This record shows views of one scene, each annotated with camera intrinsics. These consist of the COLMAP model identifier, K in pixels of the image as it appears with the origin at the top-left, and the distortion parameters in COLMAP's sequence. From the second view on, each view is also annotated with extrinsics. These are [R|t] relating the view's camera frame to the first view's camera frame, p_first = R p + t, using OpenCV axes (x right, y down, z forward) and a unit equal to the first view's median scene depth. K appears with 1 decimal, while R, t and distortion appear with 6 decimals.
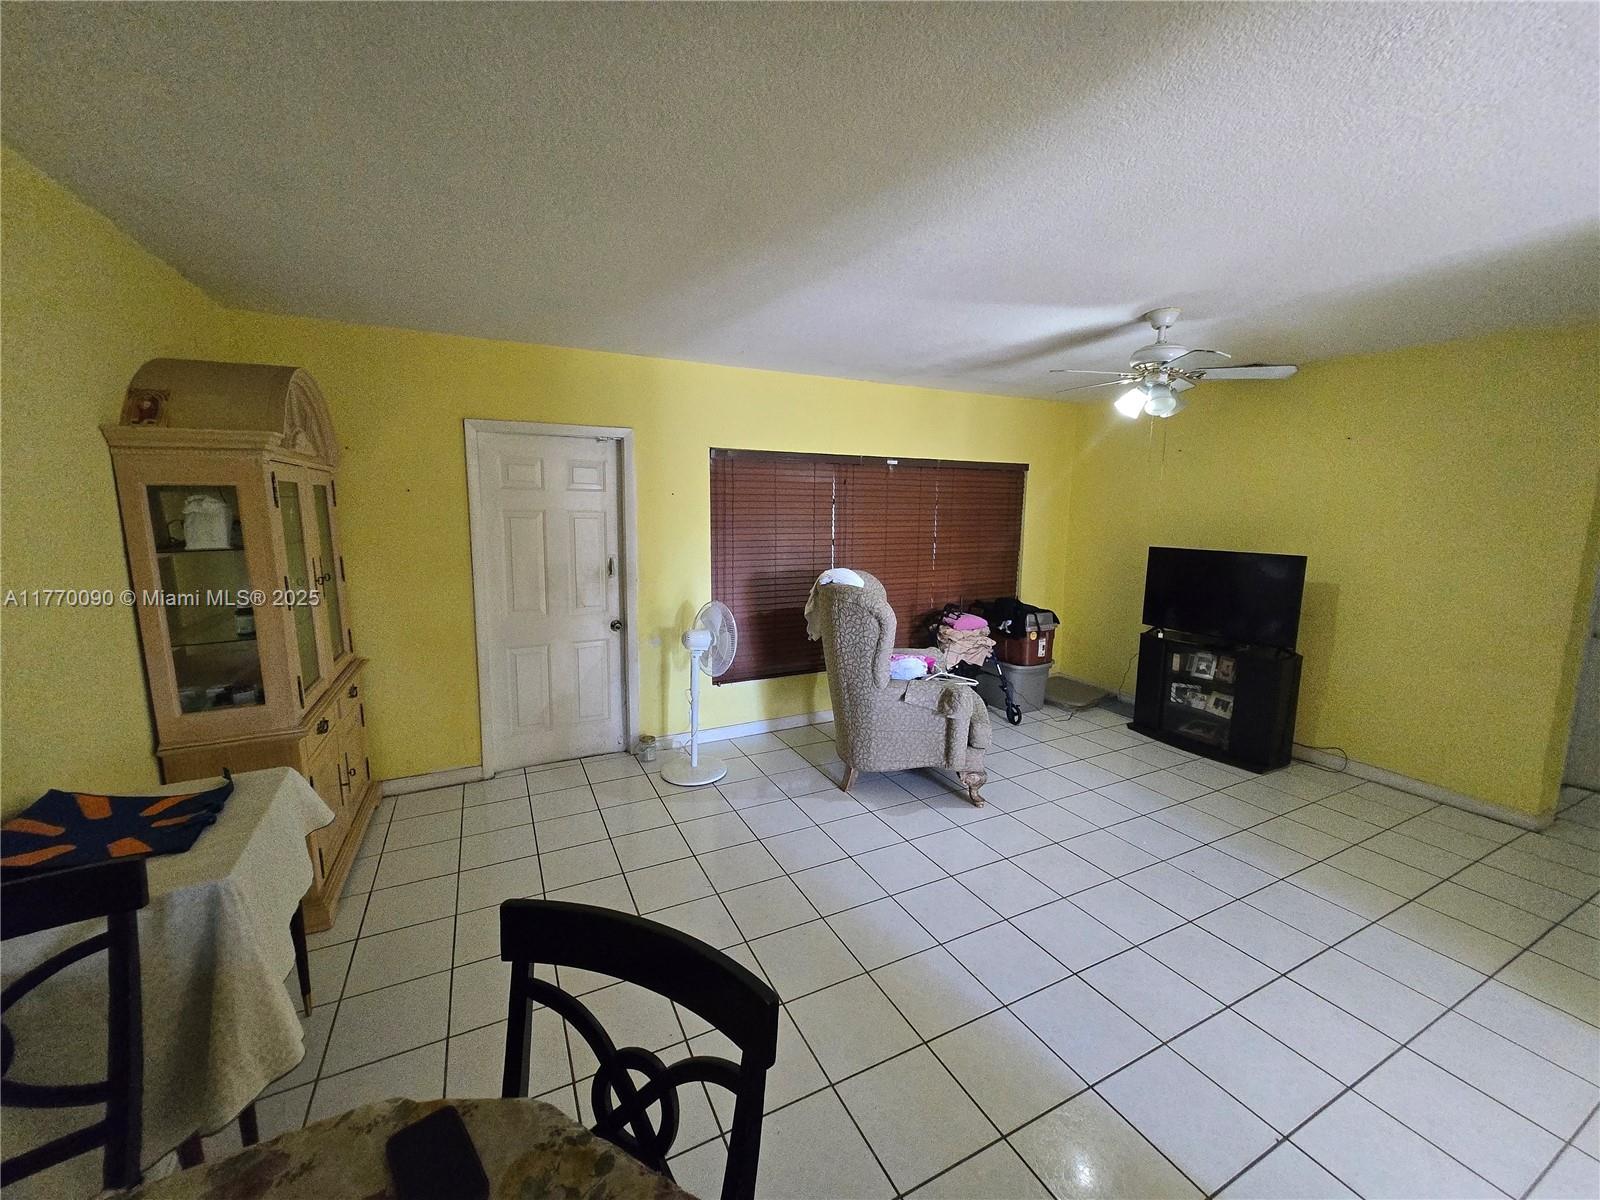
lens RADIAL K [[626.3, 0, 800.1], [0, 626.3, 605.1], [0, 0, 1]] dist [-0.003695, 0.001423]
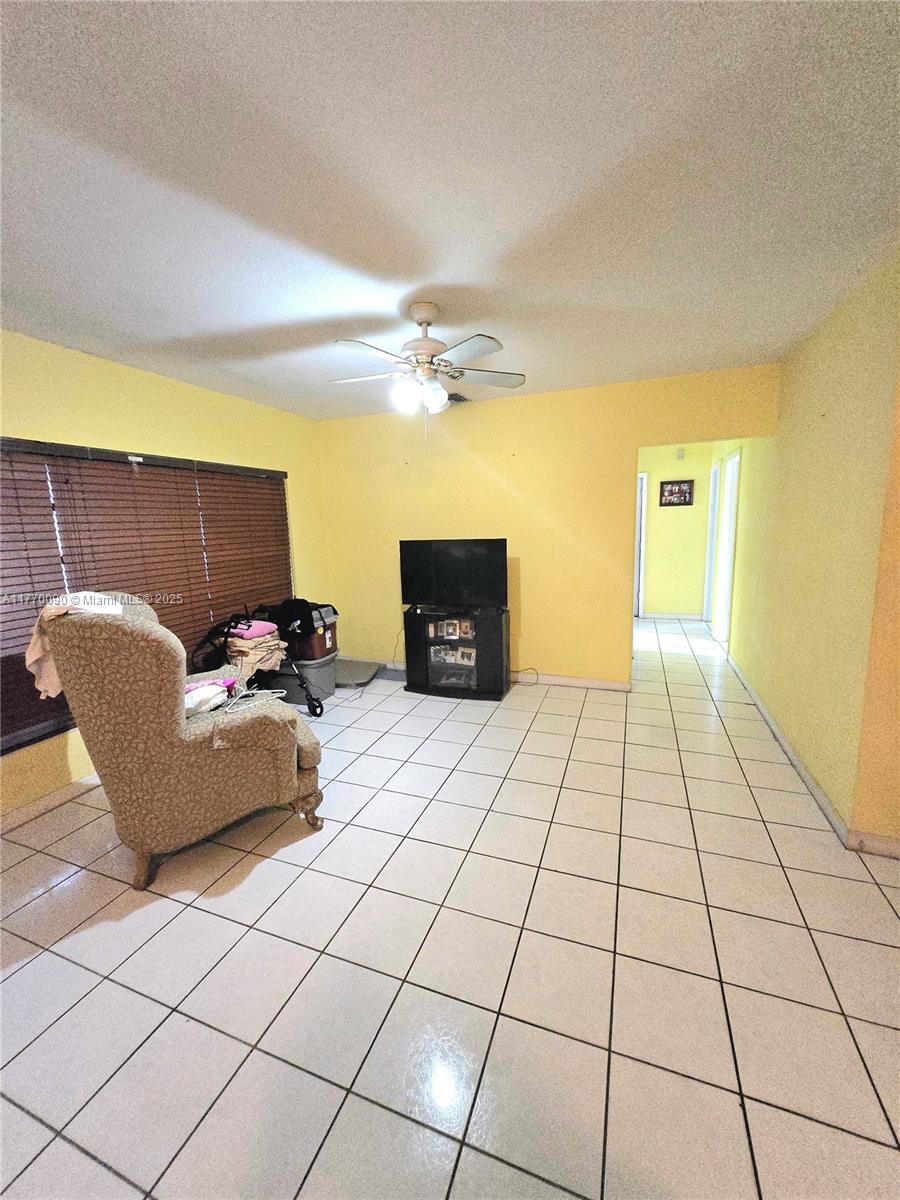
lens RADIAL K [[469.7, 0, 459.1], [0, 469.7, 599.9], [0, 0, 1]] dist [-0.003695, 0.001423]
pose [[0.733342, -0.142378, 0.664784, 0.020648], [0.140309, 0.988470, 0.056924, -0.015750], [-0.665224, 0.051530, 0.744863, 0.253263]]
